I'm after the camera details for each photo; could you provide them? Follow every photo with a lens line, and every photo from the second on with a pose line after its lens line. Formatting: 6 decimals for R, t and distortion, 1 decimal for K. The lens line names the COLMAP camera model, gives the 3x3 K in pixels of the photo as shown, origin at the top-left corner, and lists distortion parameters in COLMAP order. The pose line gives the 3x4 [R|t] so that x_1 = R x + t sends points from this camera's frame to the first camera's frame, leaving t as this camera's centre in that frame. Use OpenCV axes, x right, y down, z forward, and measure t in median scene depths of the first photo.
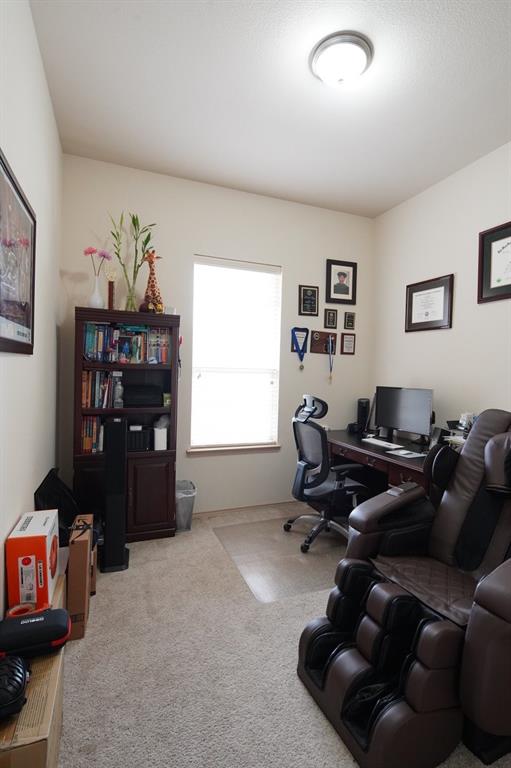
lens RADIAL K [[373.6, 0, 258.0], [0, 373.6, 383.0], [0, 0, 1]] dist [0.000451, 0.000152]
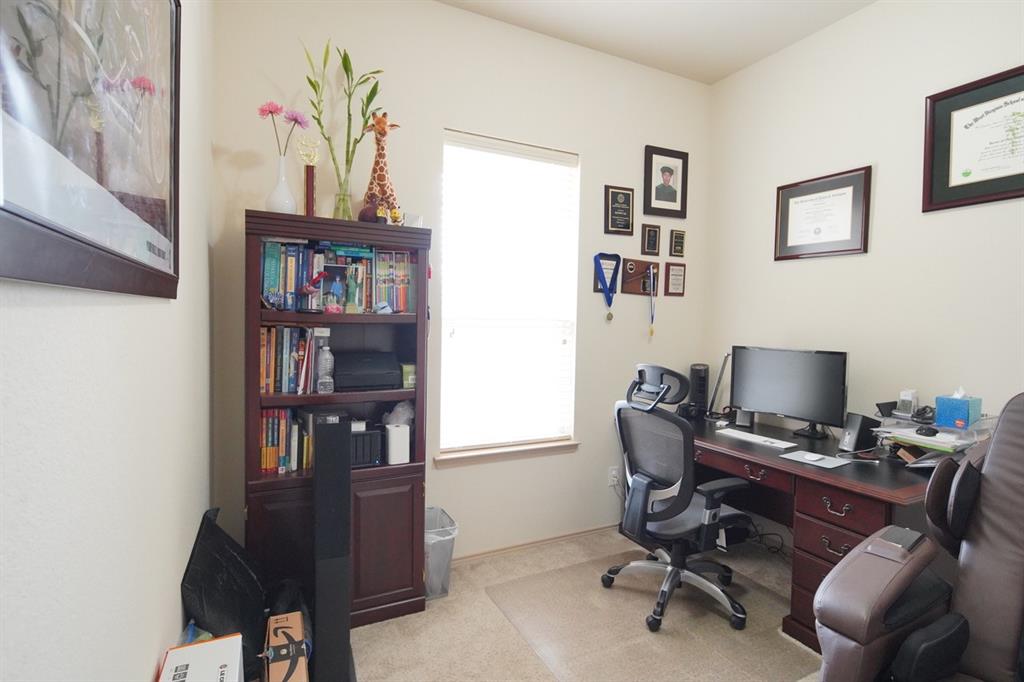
lens RADIAL K [[499.7, 0, 507.3], [0, 499.7, 340.5], [0, 0, 1]] dist [-0.000426, -0.001165]
pose [[0.996595, -0.011720, 0.081615, -0.151559], [0.010846, 0.999879, 0.011143, -0.016238], [-0.081736, -0.010220, 0.996602, 0.216066]]
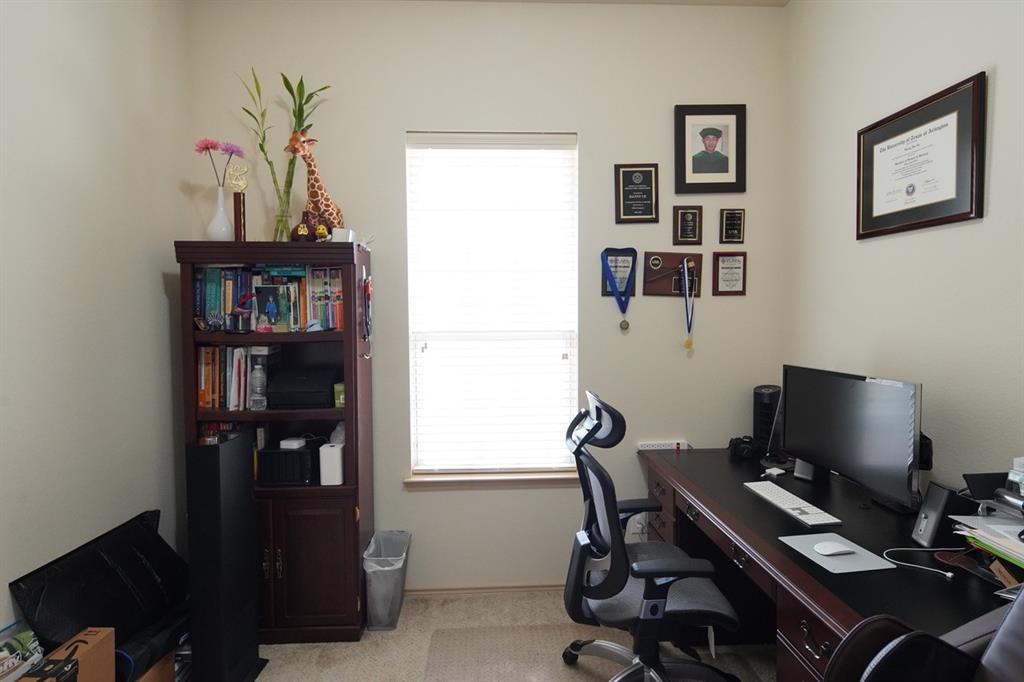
lens RADIAL K [[498.1, 0, 507.4], [0, 498.1, 336.7], [0, 0, 1]] dist [0.000451, 0.000152]
pose [[0.943731, -0.018388, -0.330204, 0.233213], [0.020029, 0.999798, 0.001567, -0.037596], [0.330108, -0.008092, 0.943908, 0.372859]]
